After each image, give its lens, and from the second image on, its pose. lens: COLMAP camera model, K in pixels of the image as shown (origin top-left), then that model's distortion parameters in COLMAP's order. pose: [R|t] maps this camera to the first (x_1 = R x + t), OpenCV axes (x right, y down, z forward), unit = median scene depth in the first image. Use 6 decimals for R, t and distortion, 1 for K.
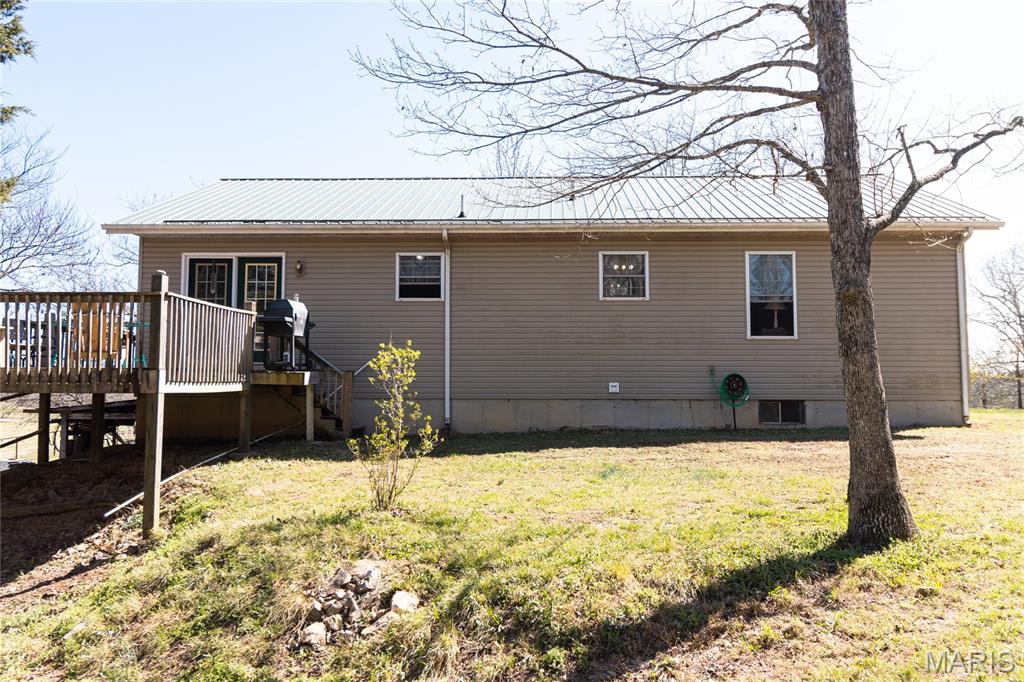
lens RADIAL K [[858.5, 0, 513.6], [0, 858.5, 340.2], [0, 0, 1]] dist [0.011743, 0.002697]
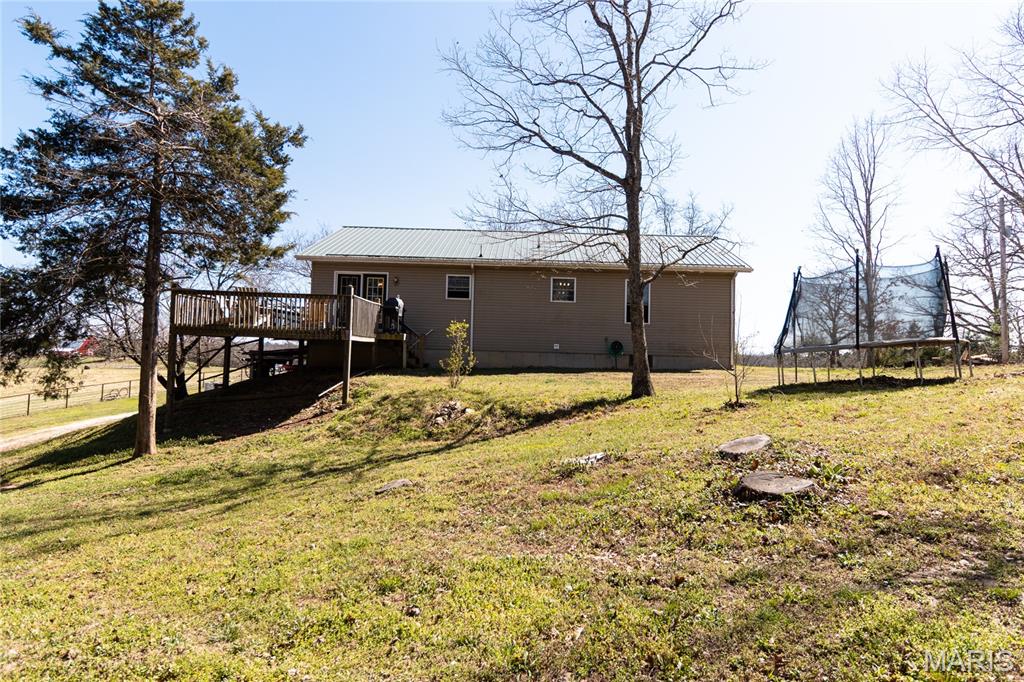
lens RADIAL K [[576.3, 0, 510.2], [0, 576.3, 338.2], [0, 0, 1]] dist [0.001085, 0.000037]
pose [[0.999492, 0.027204, 0.016616, -0.014888], [-0.027657, 0.999233, 0.027710, 0.002634], [-0.015850, -0.028156, 0.999478, -0.414147]]
